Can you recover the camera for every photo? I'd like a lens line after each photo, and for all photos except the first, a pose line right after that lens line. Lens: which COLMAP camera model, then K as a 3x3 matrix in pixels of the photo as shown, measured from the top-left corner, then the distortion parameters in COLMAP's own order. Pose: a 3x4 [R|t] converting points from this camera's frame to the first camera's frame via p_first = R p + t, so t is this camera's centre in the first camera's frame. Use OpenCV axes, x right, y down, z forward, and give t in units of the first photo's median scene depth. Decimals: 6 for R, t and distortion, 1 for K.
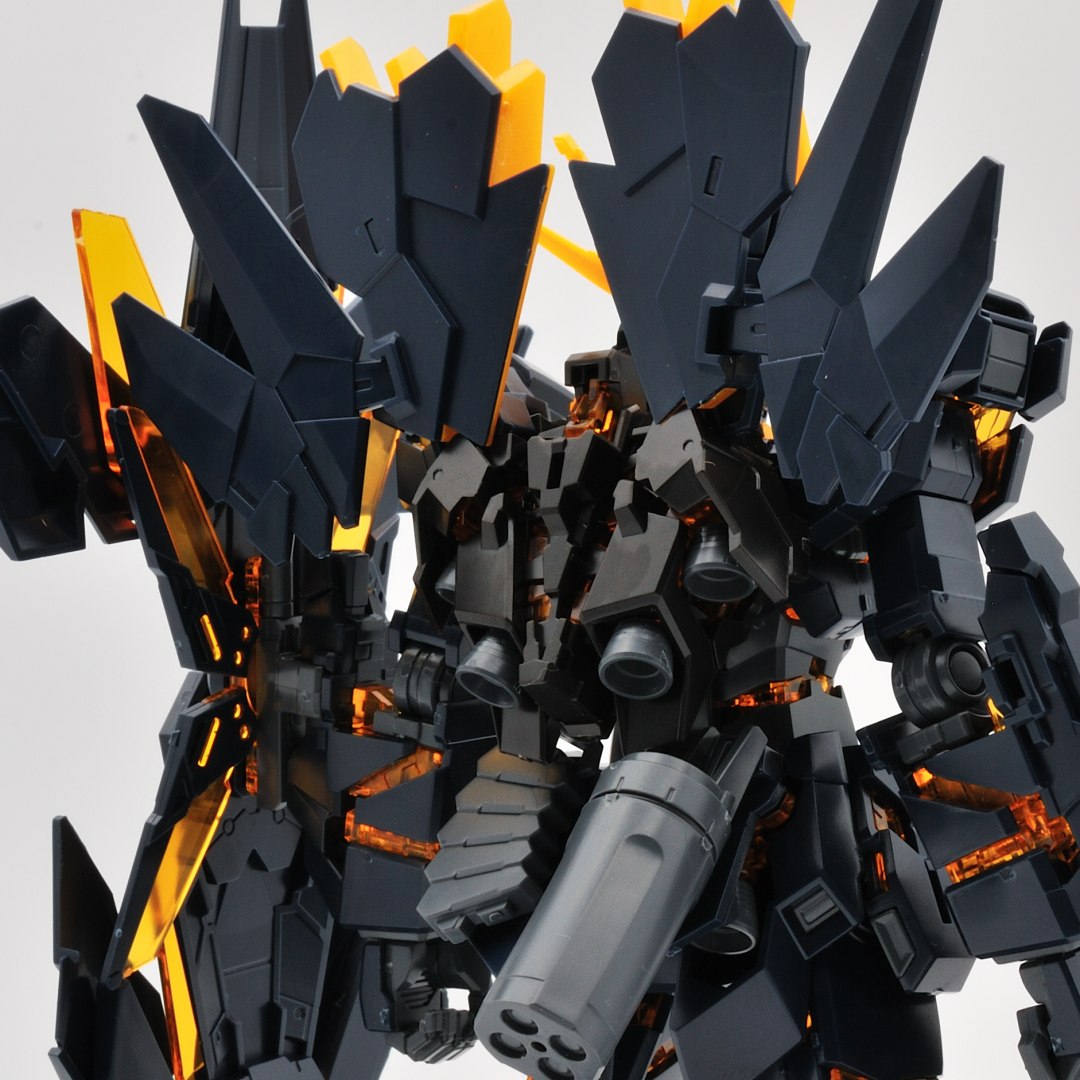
lens RADIAL K [[4012.4, 0, 540.0], [0, 4012.4, 540.0], [0, 0, 1]] dist [-0.070784, 2.261608]
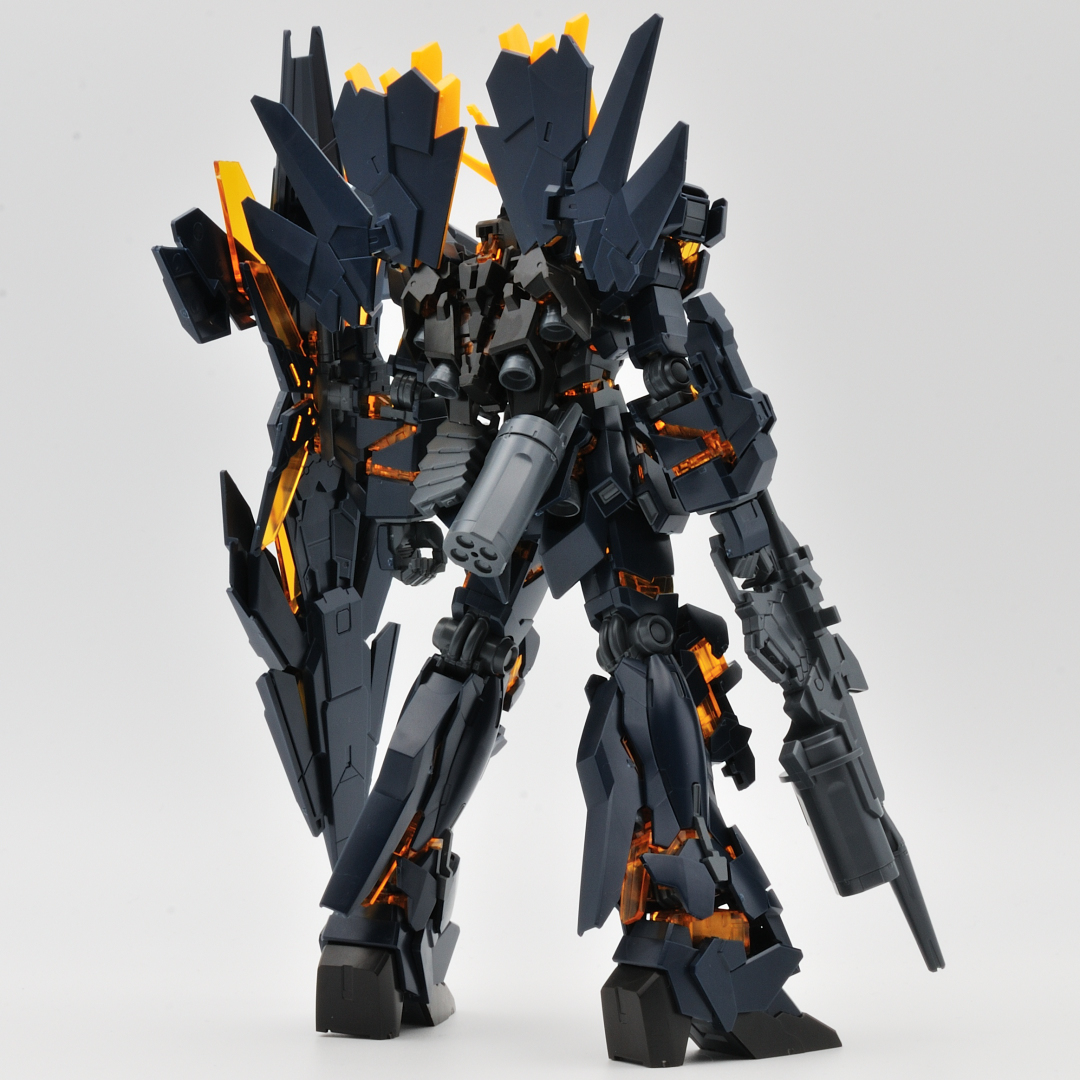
lens RADIAL K [[4012.4, 0, 540.0], [0, 4012.4, 540.0], [0, 0, 1]] dist [-0.070784, 2.261608]
pose [[0.997660, -0.034257, 0.059166, -0.085911], [0.031878, 0.998663, 0.040699, 0.032131], [-0.060481, -0.038717, 0.997418, -1.008690]]
